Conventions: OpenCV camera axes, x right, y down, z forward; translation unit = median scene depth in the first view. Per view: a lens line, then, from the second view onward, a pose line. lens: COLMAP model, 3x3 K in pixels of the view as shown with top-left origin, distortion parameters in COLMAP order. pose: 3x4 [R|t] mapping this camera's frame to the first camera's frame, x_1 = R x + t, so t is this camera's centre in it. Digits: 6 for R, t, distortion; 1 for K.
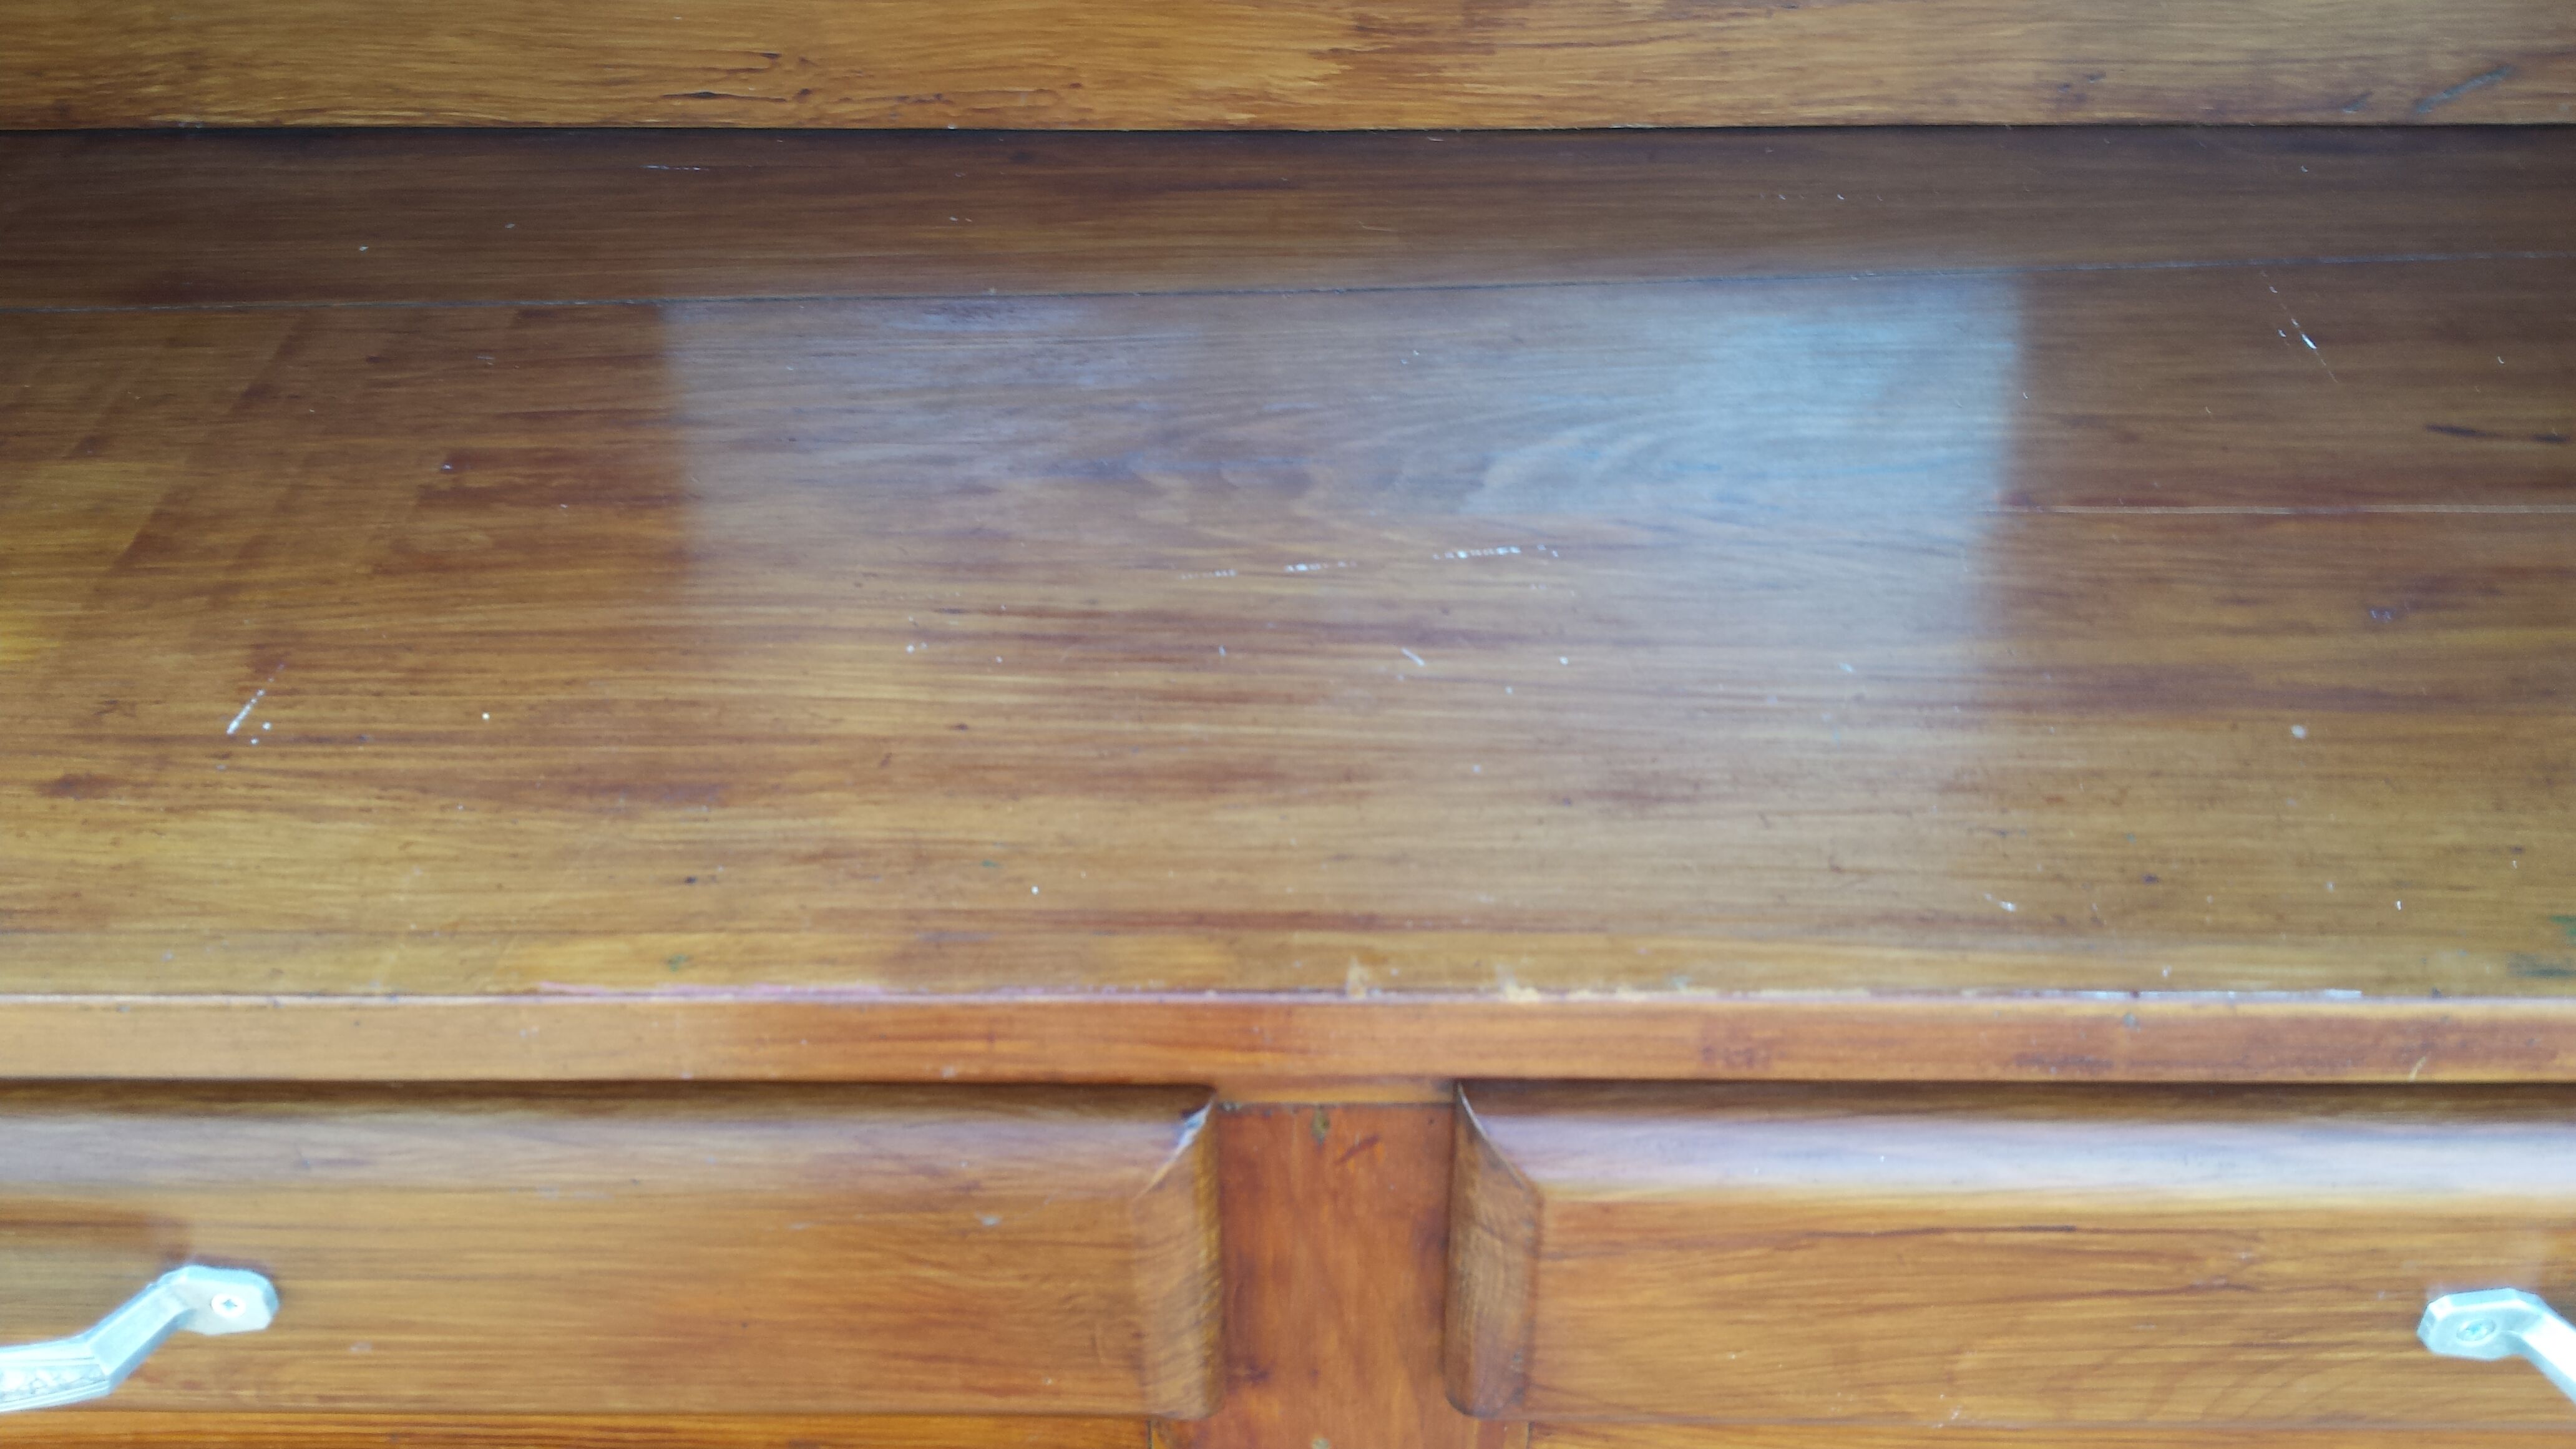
lens RADIAL K [[2353.6, 0, 1288.0], [0, 2353.6, 724.5], [0, 0, 1]] dist [0.133146, -0.302496]
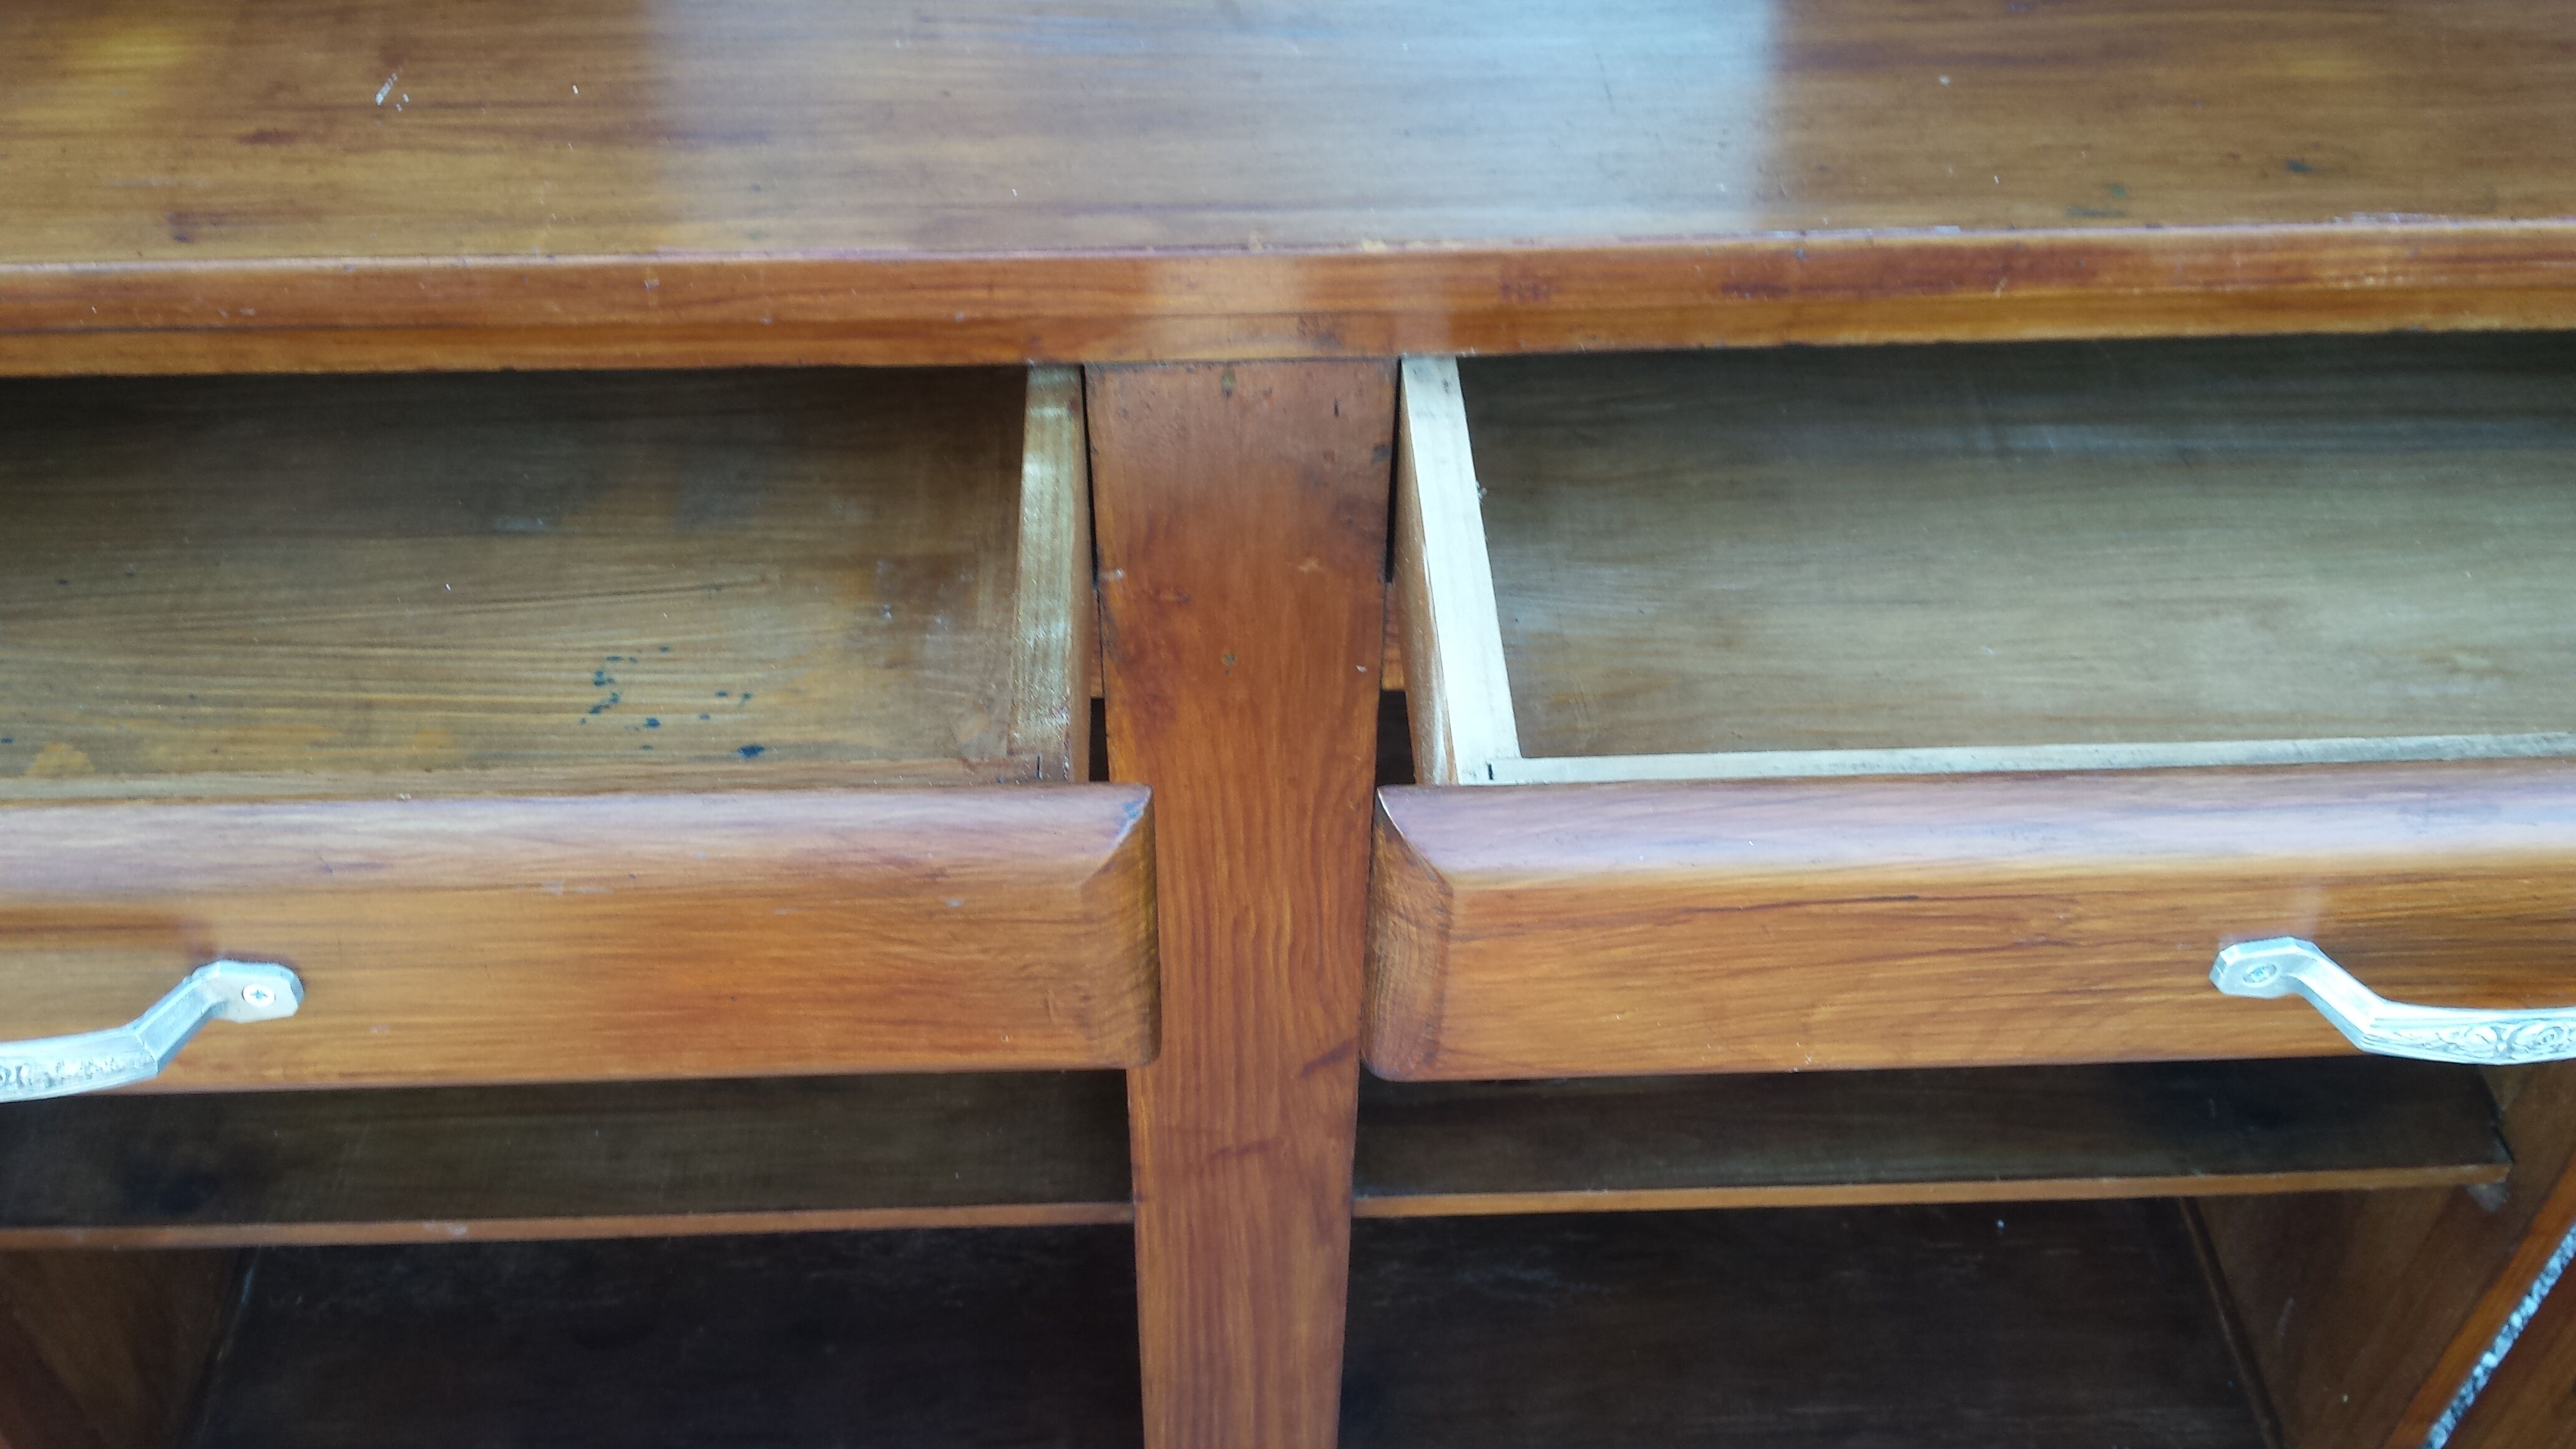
lens RADIAL K [[2353.6, 0, 1288.0], [0, 2353.6, 724.5], [0, 0, 1]] dist [0.133146, -0.302496]
pose [[0.998241, -0.024545, 0.053967, -0.030990], [0.017918, 0.992608, 0.120031, 0.206946], [-0.056514, -0.118853, 0.991302, -0.380430]]
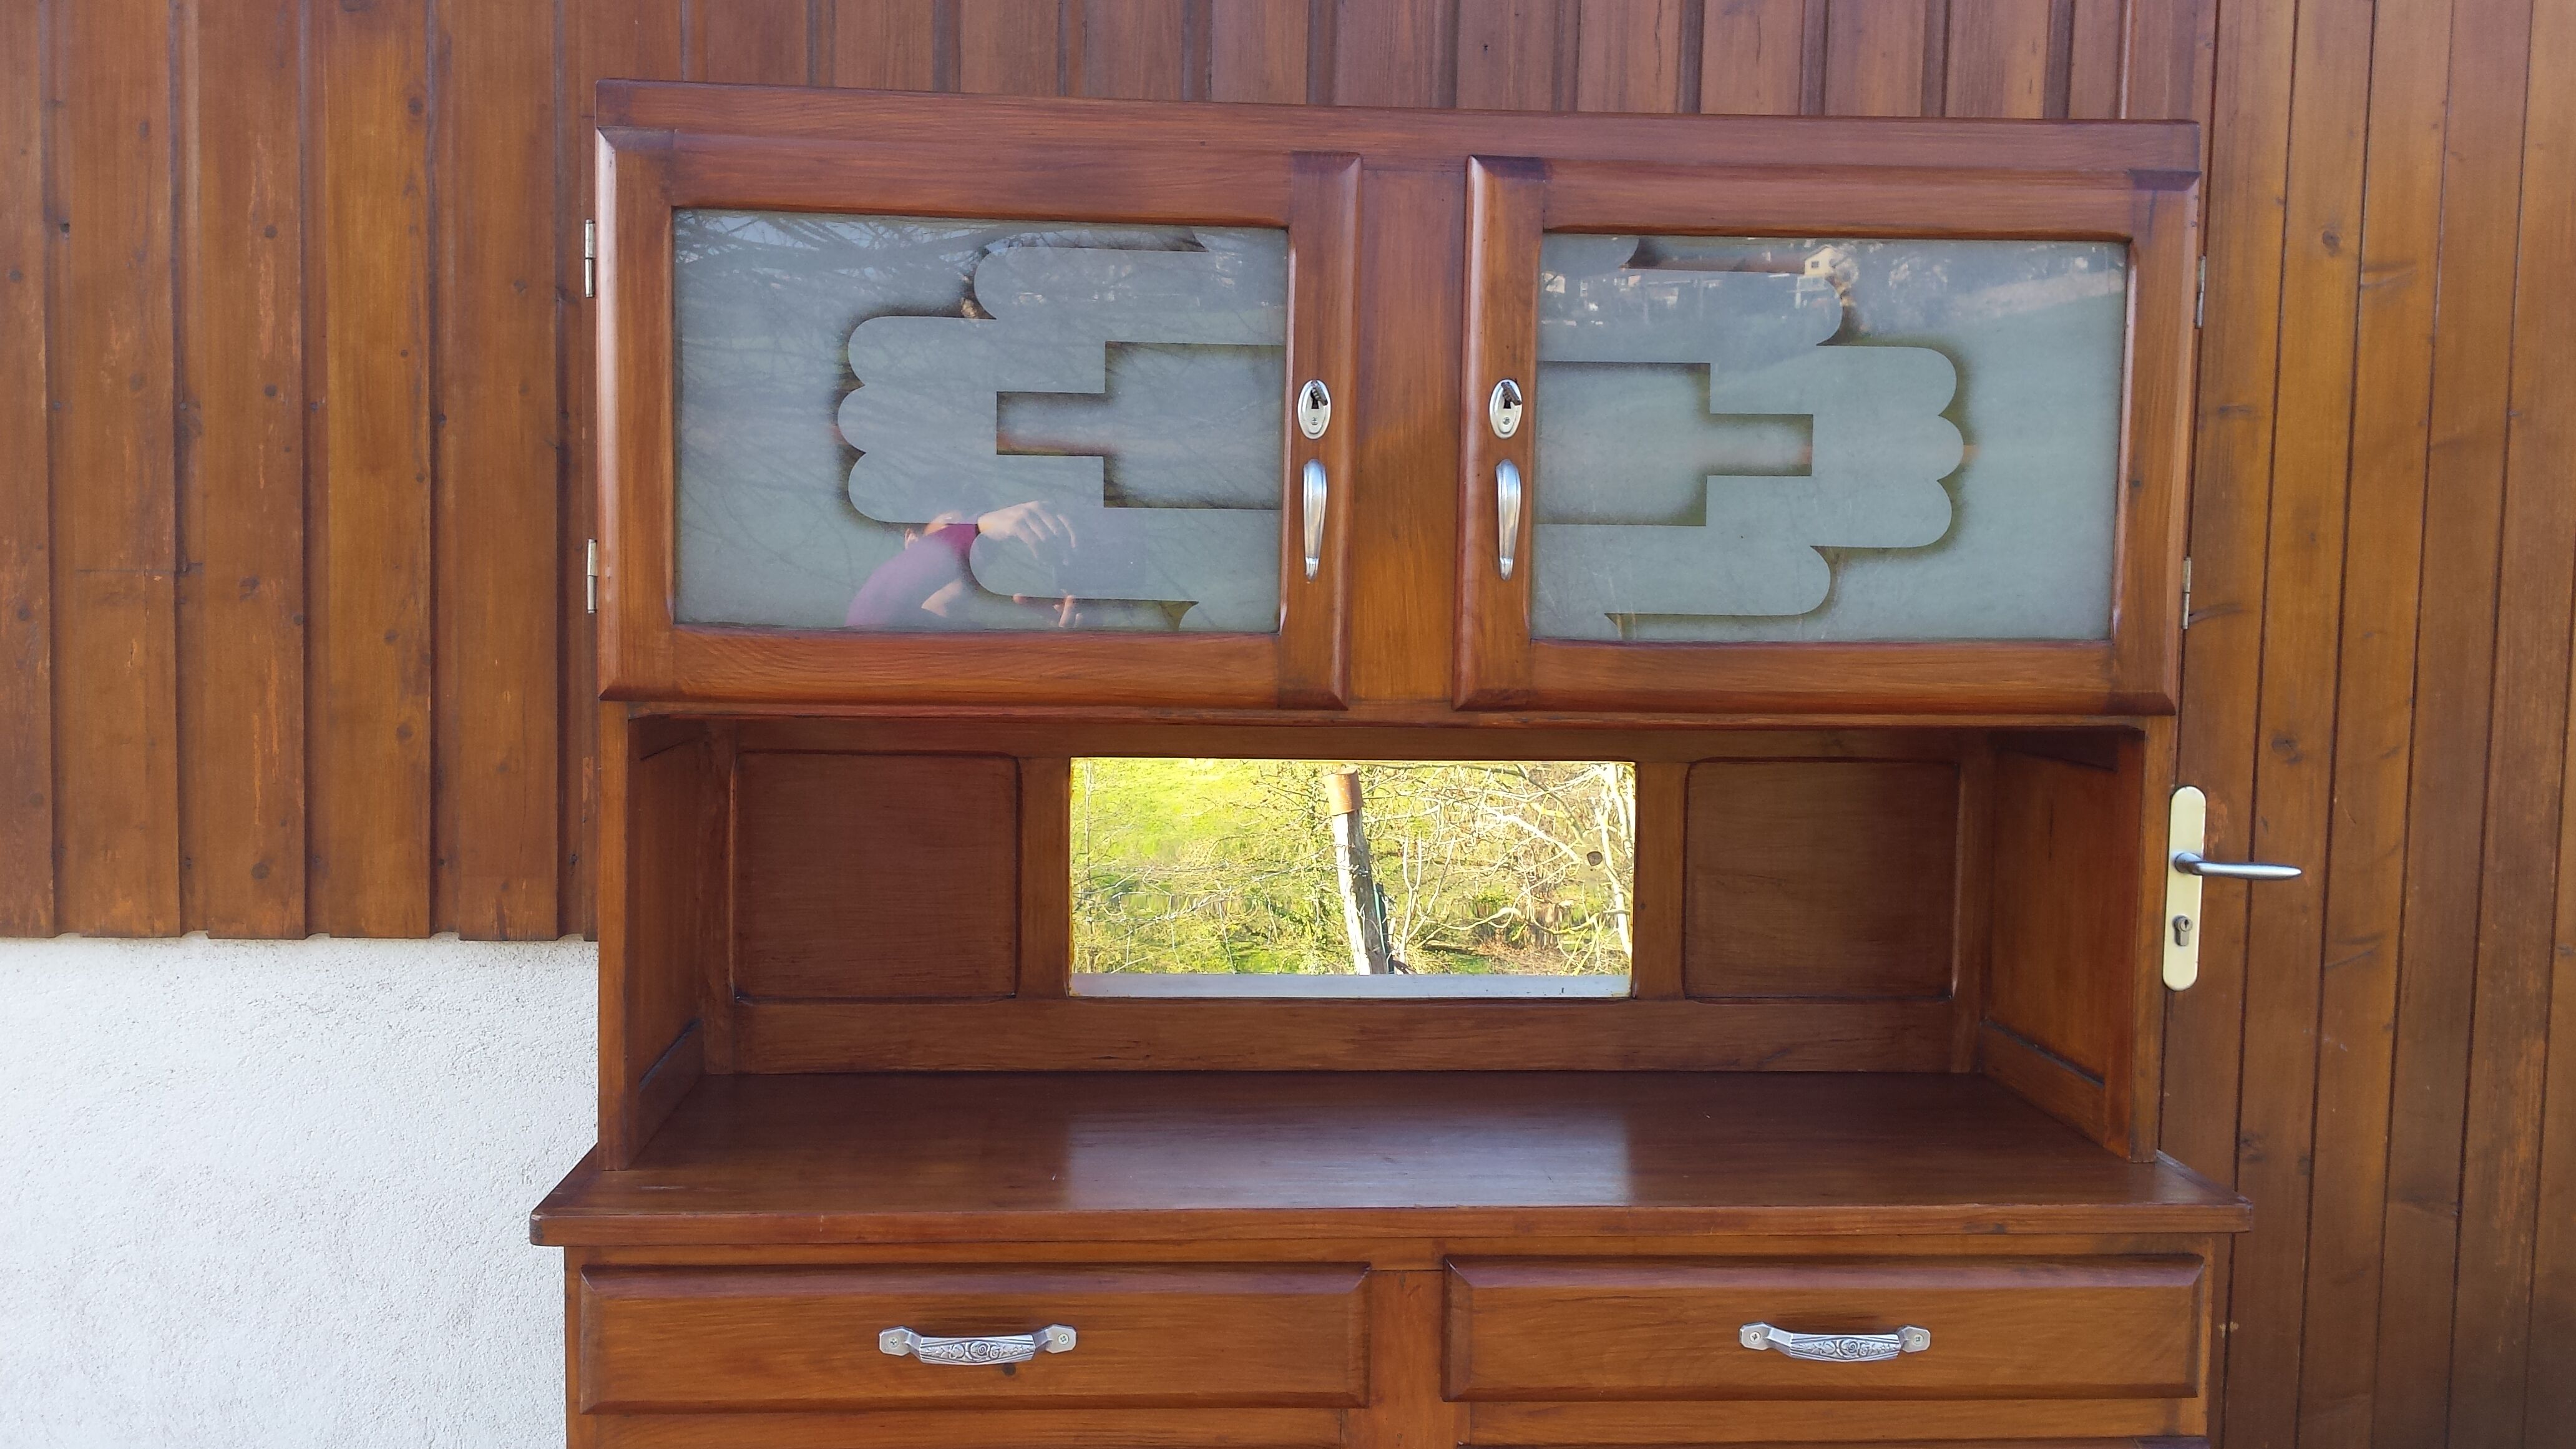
lens RADIAL K [[2353.6, 0, 1288.0], [0, 2353.6, 724.5], [0, 0, 1]] dist [0.133146, -0.302496]
pose [[0.996027, 0.018108, 0.087189, -0.432097], [0.031200, 0.846083, -0.532138, 1.227313], [-0.083405, 0.532744, 0.842156, -2.094996]]
